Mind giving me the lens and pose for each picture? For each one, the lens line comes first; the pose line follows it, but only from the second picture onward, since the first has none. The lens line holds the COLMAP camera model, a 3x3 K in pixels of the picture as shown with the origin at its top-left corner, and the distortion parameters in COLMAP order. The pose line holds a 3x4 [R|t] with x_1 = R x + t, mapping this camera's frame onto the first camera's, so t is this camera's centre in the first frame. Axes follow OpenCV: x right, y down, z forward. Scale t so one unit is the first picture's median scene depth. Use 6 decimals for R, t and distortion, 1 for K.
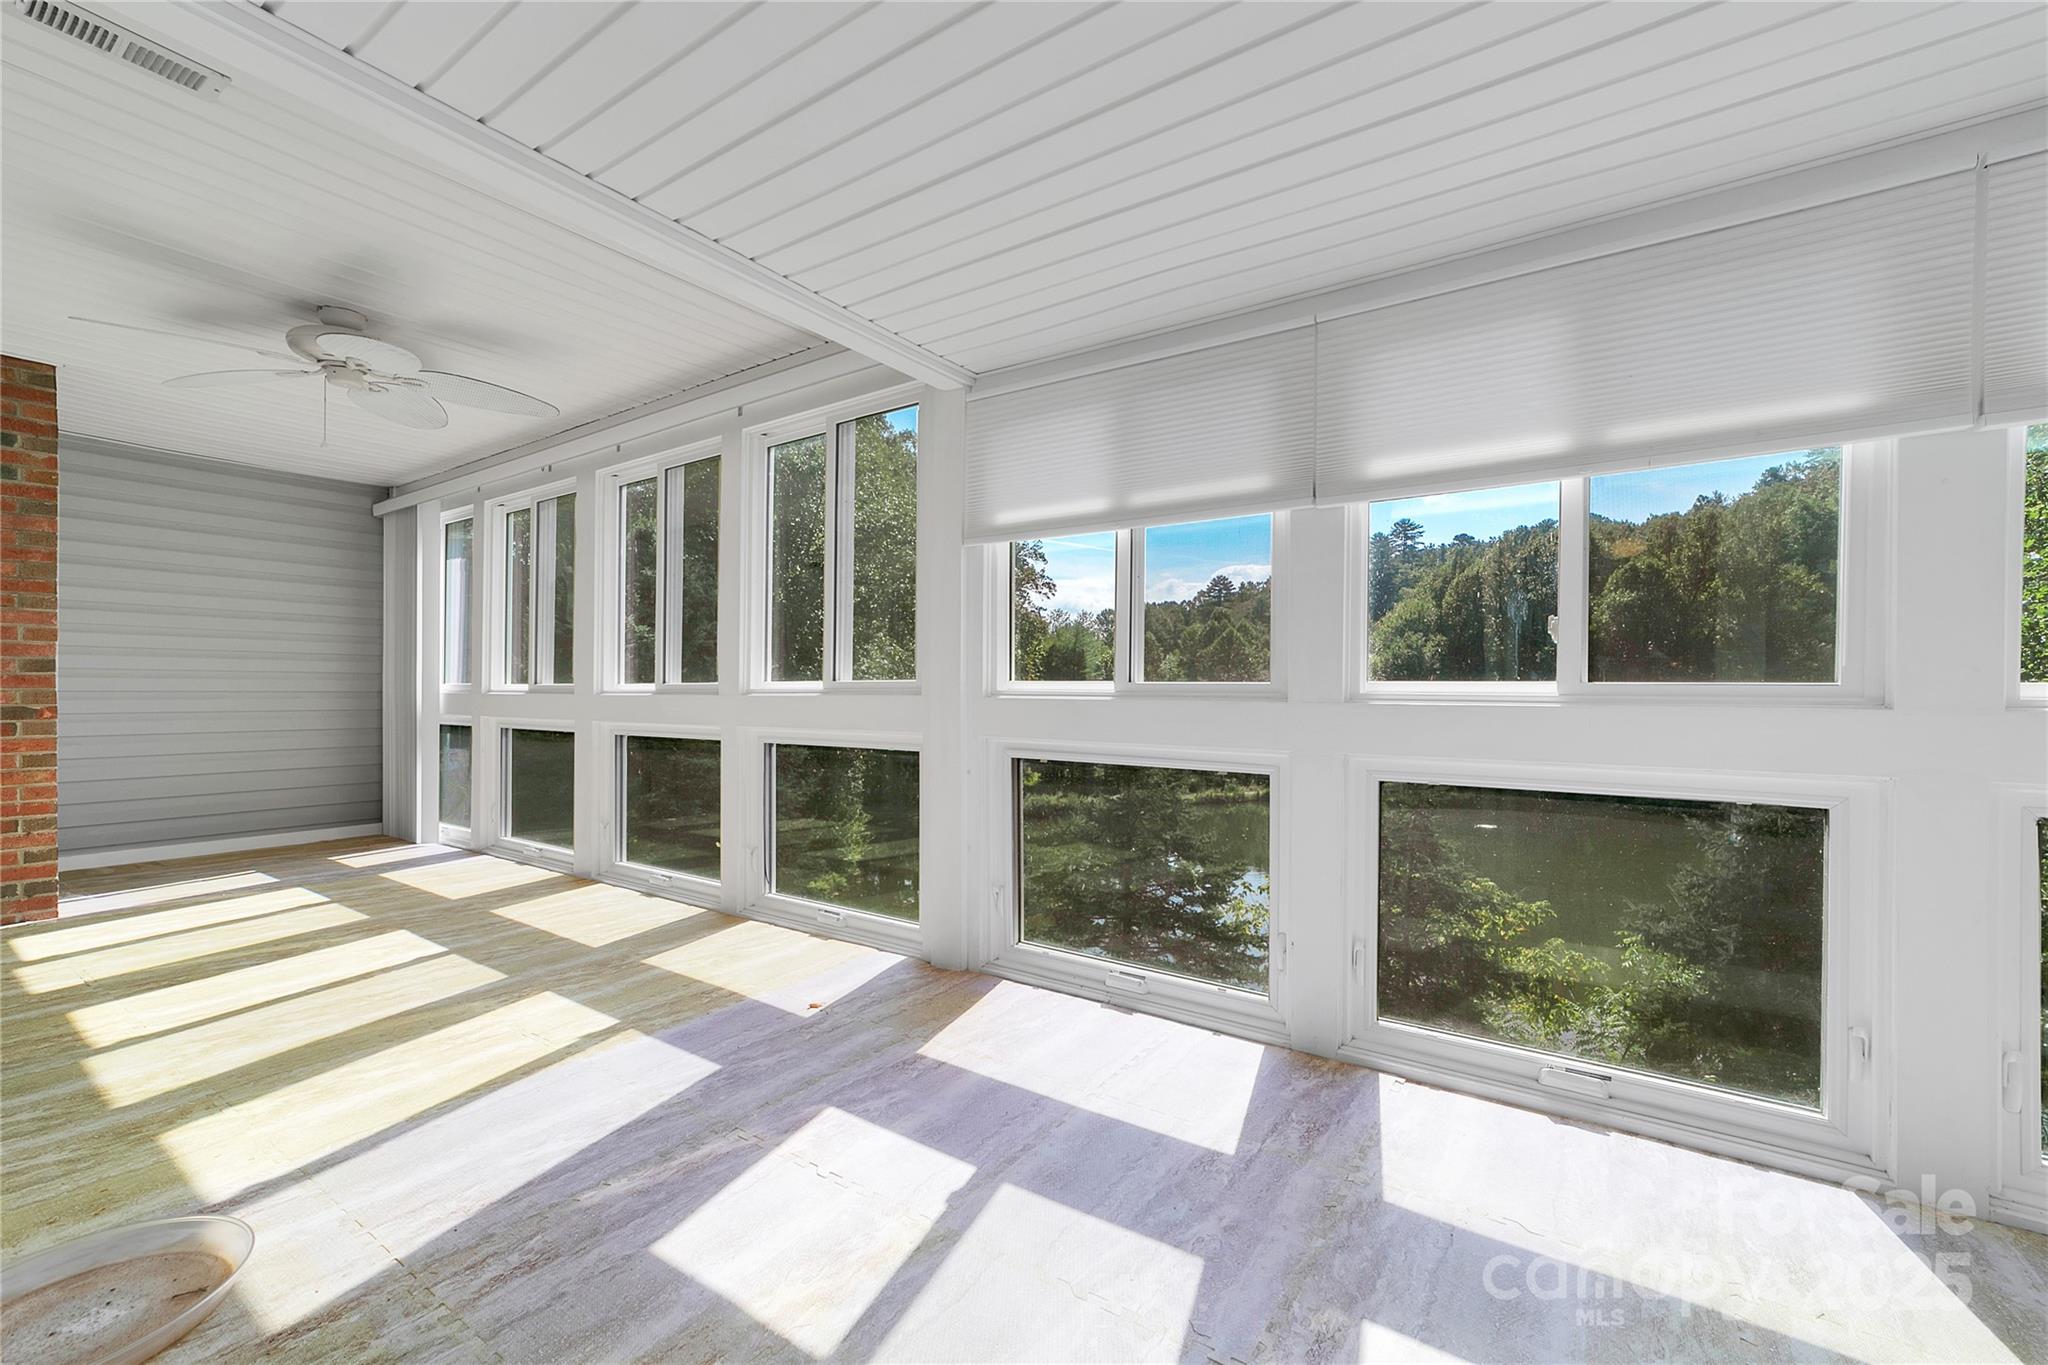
lens RADIAL K [[804.3, 0, 1016.8], [0, 804.3, 694.0], [0, 0, 1]] dist [0.000037, 0.000086]
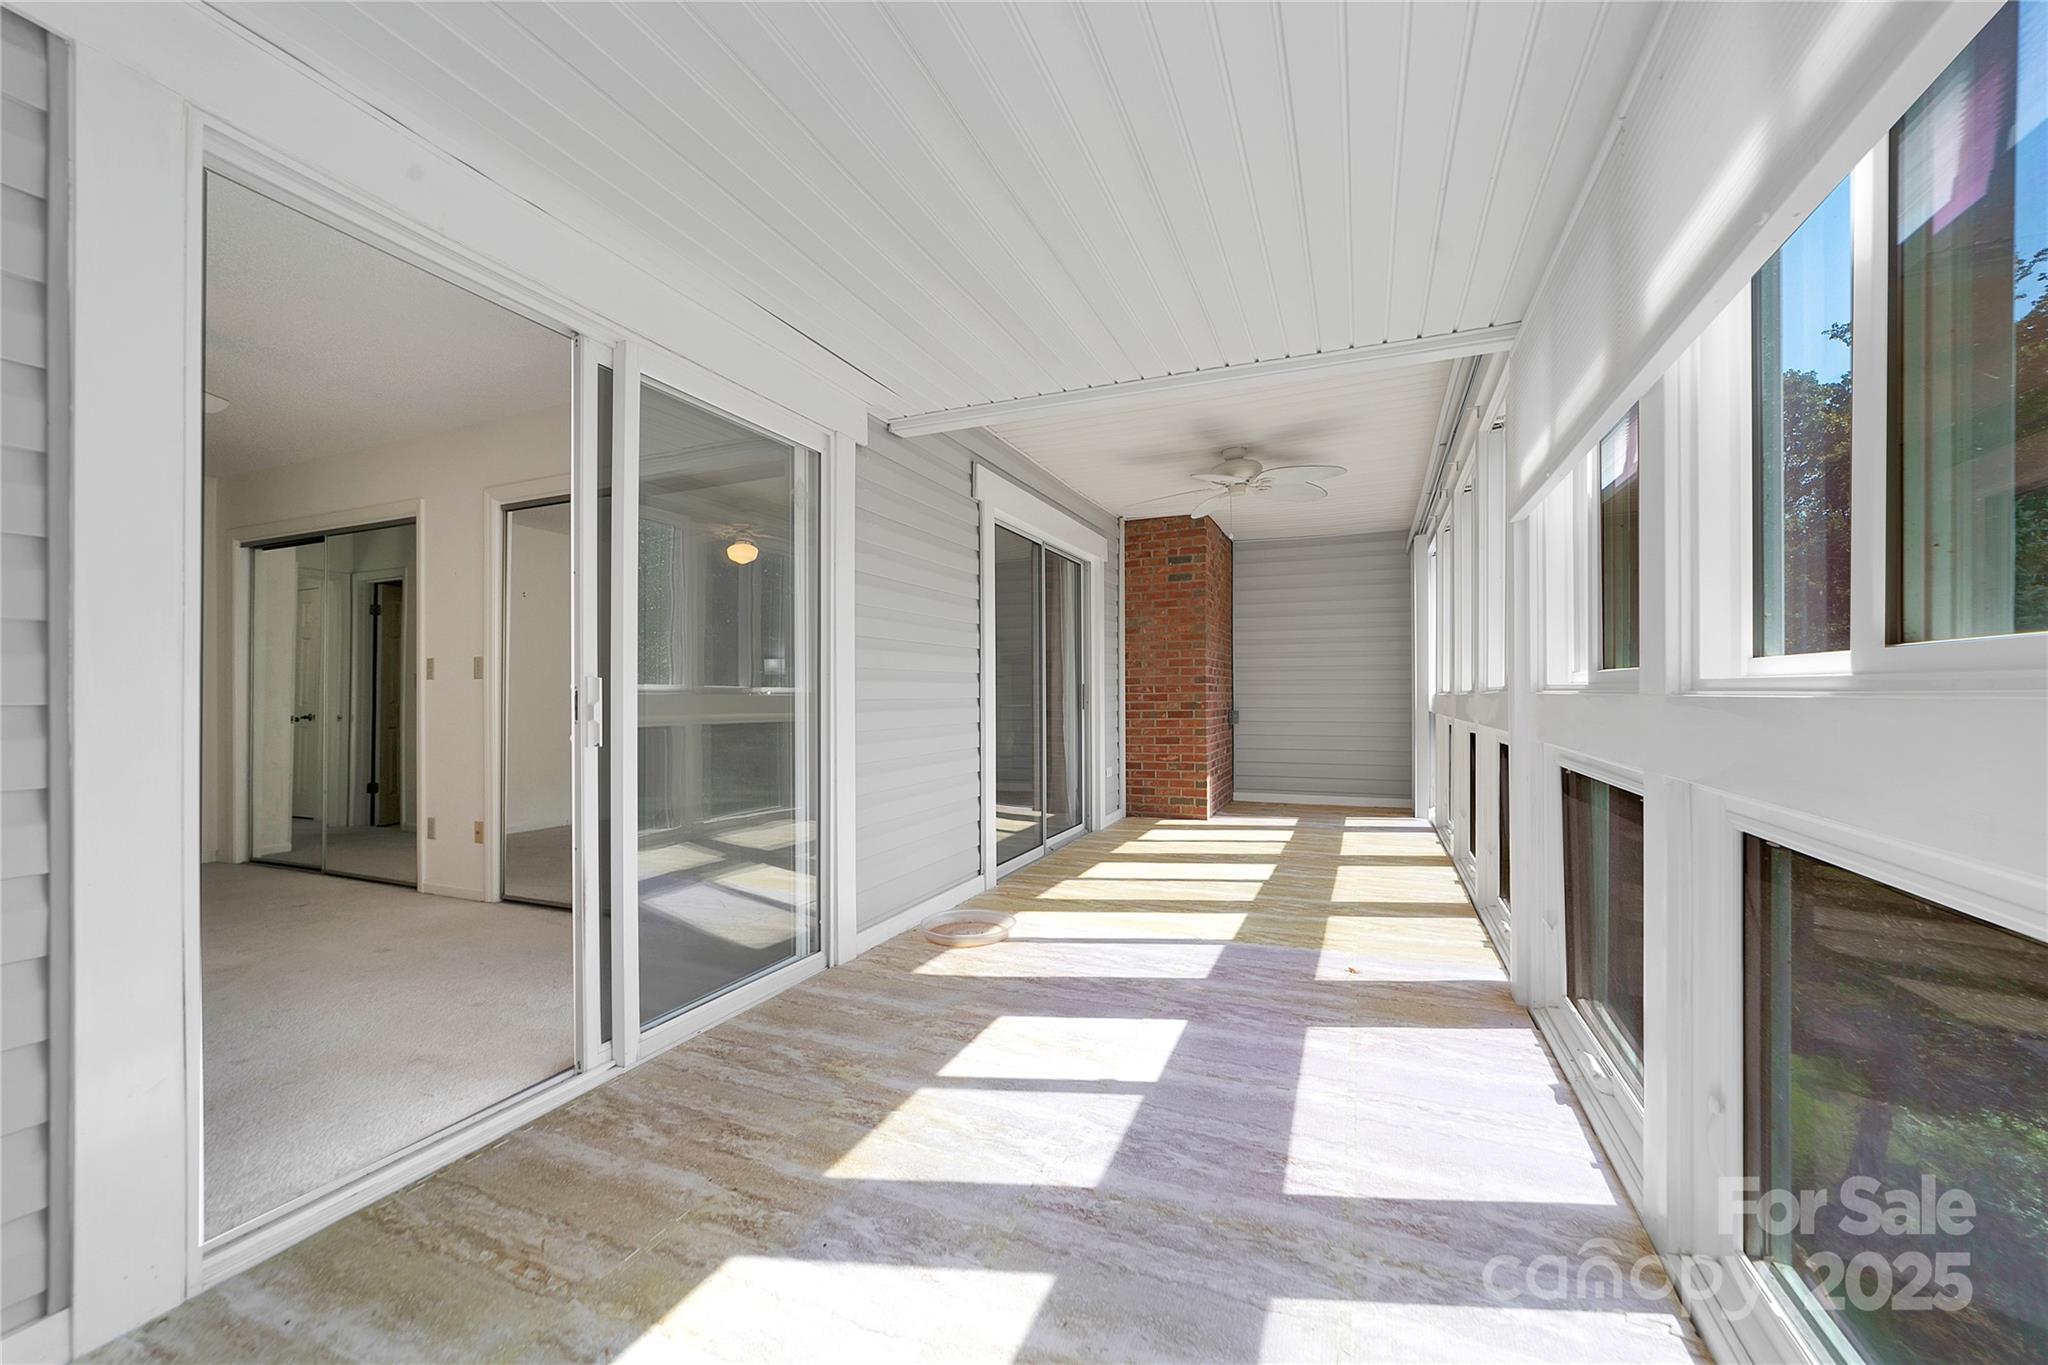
lens RADIAL K [[804.3, 0, 1016.8], [0, 804.3, 694.0], [0, 0, 1]] dist [0.000037, 0.000086]
pose [[0.223264, -0.003622, -0.974751, 0.660821], [-0.004038, 0.999981, -0.004641, 0.010047], [0.974750, 0.004972, 0.223245, 0.267927]]
